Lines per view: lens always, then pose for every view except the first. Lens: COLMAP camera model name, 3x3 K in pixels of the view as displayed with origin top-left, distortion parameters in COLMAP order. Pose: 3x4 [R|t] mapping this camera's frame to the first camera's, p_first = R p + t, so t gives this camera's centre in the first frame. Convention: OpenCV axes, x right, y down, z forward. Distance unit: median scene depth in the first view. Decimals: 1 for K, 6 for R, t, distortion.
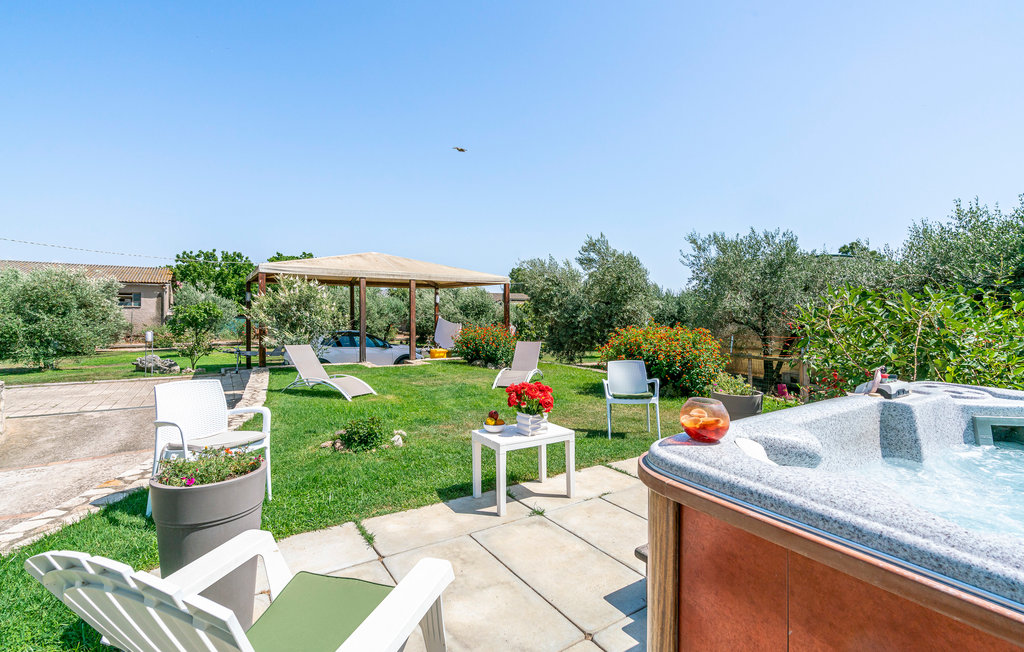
lens RADIAL K [[467.9, 0, 513.8], [0, 467.9, 323.3], [0, 0, 1]] dist [-0.014797, 0.001592]
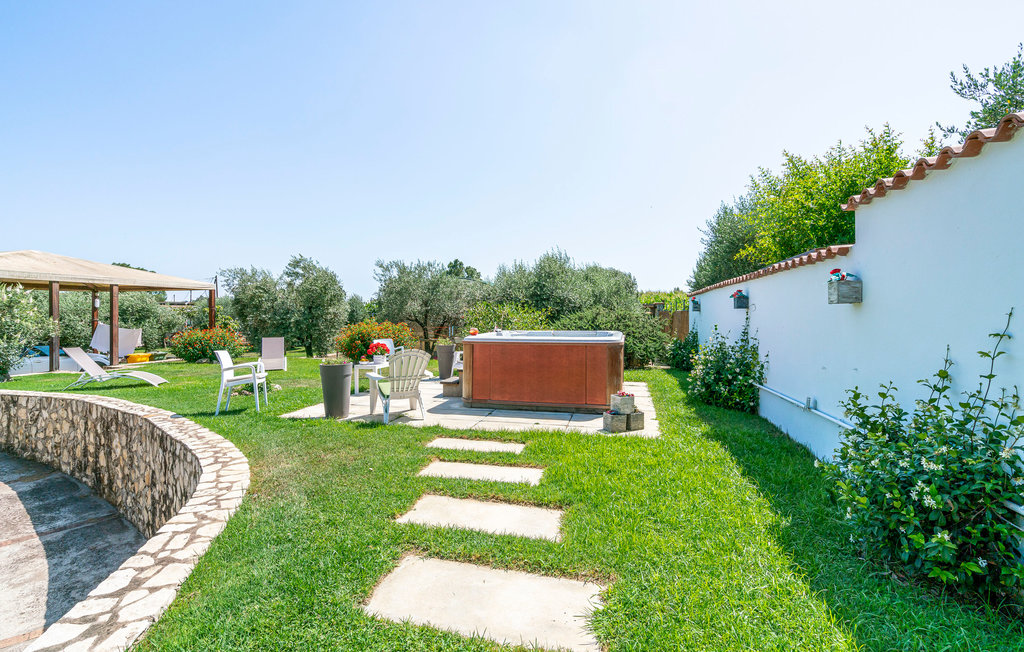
lens RADIAL K [[467.9, 0, 515.7], [0, 467.9, 320.7], [0, 0, 1]] dist [-0.014797, 0.001592]
pose [[0.733276, -0.021209, 0.679600, -0.278972], [0.029455, 0.999566, -0.000587, 0.010287], [-0.679293, 0.020448, 0.733583, -0.318663]]
